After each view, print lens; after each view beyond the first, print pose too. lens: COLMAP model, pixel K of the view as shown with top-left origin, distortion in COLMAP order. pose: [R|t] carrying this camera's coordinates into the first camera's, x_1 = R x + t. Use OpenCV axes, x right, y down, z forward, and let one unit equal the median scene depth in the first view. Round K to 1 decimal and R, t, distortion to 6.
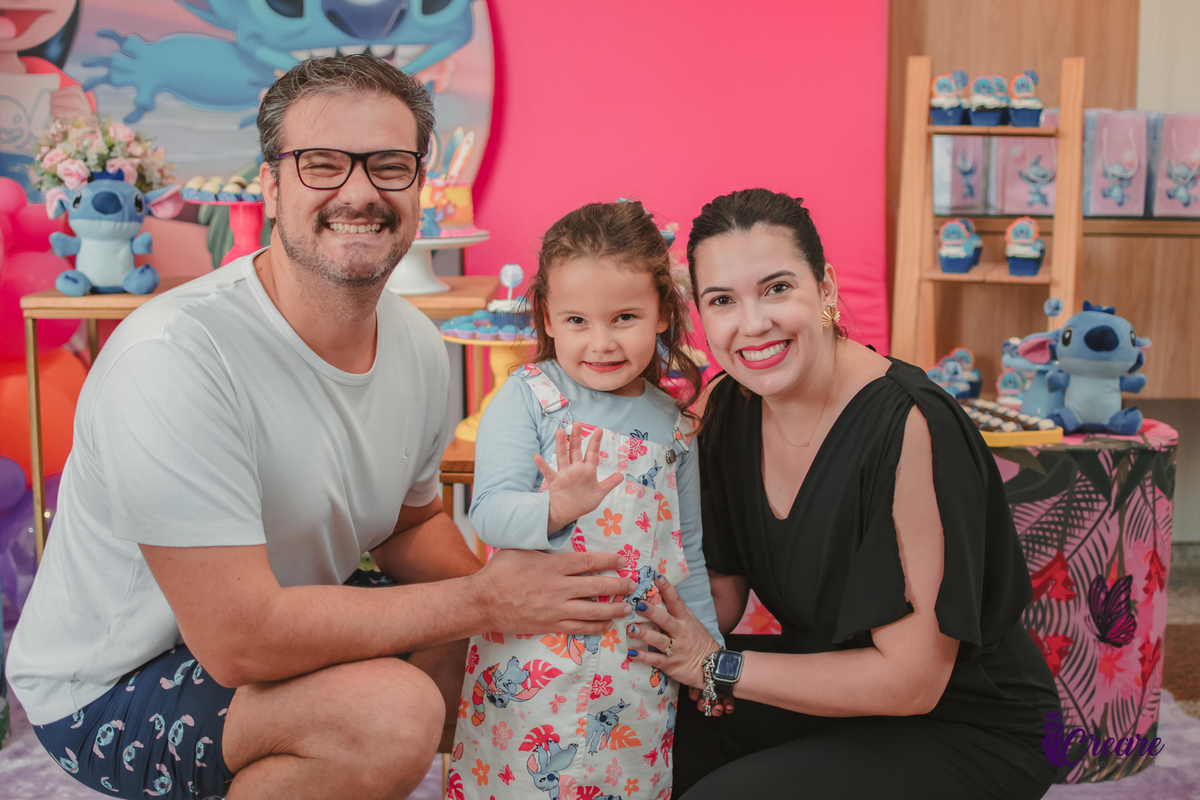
lens RADIAL K [[1833.3, 0, 602.0], [0, 1833.3, 403.9], [0, 0, 1]] dist [-0.185689, 0.000000]
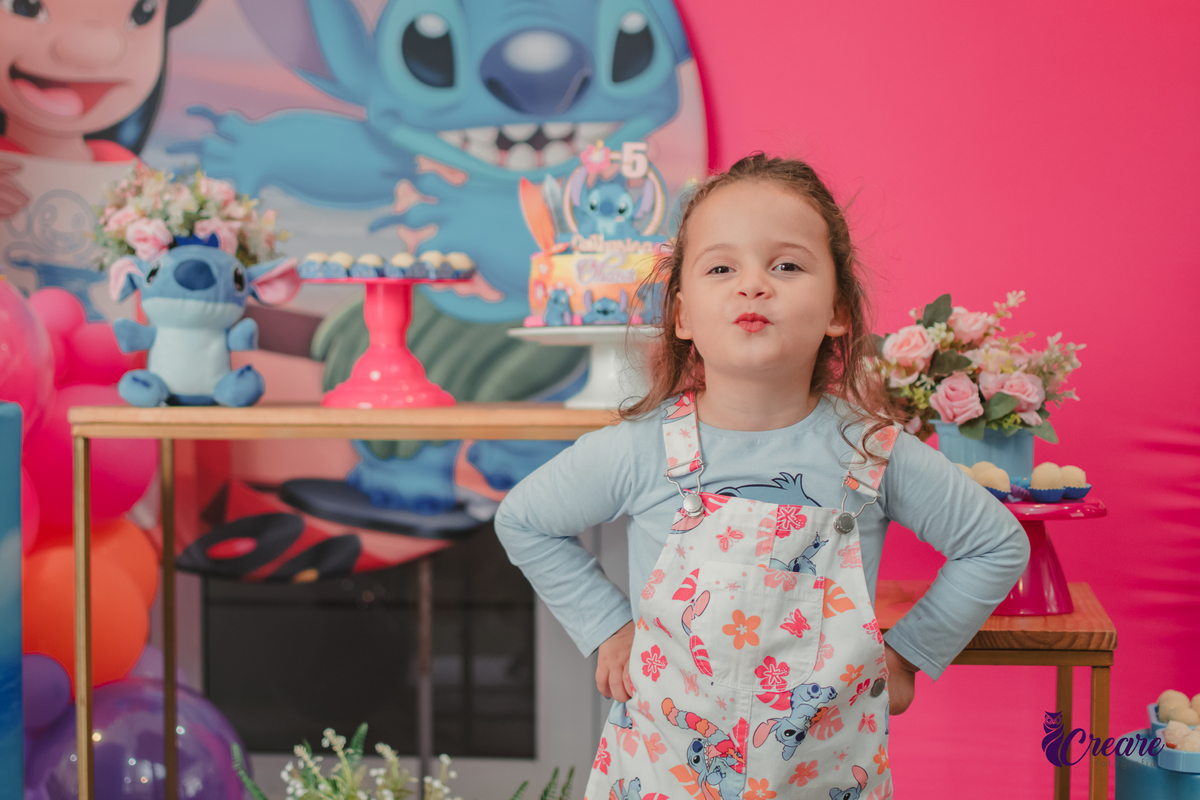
lens RADIAL K [[1957.0, 0, 593.7], [0, 1957.0, 401.6], [0, 0, 1]] dist [-0.192372, 0.000000]
pose [[0.998307, 0.000671, -0.058157, -0.072052], [-0.009465, 0.988476, -0.151079, 0.050457], [0.057385, 0.151374, 0.986809, 0.259117]]
